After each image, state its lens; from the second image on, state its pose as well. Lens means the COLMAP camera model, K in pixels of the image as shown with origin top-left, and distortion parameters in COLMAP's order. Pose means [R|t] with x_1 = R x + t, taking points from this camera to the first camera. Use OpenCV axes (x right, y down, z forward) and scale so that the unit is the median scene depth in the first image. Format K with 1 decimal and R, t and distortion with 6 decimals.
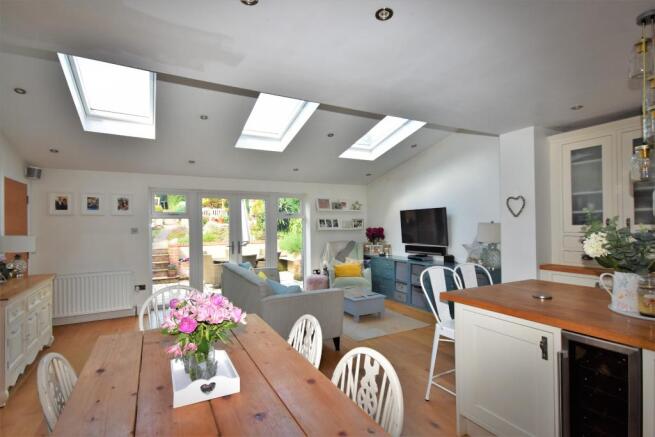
lens RADIAL K [[330.2, 0, 327.5], [0, 330.2, 218.5], [0, 0, 1]] dist [-0.000219, -0.000034]
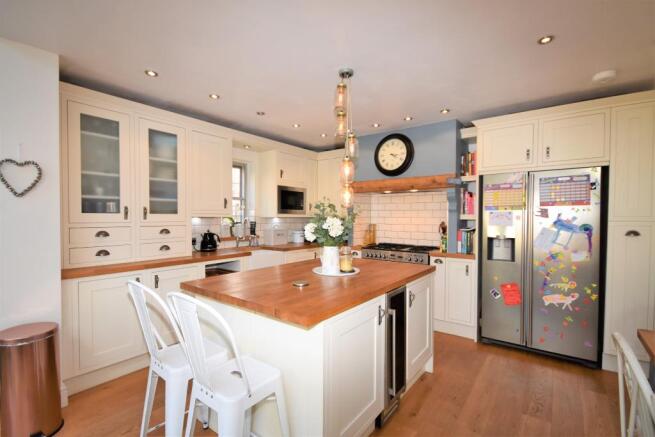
lens RADIAL K [[300.3, 0, 327.5], [0, 300.3, 218.5], [0, 0, 1]] dist [0.000838, 0.000091]
pose [[-0.426494, 0.002767, 0.904486, -0.120341], [-0.017837, 0.999775, -0.011469, 0.031158], [-0.904315, -0.021025, -0.426348, 0.830908]]
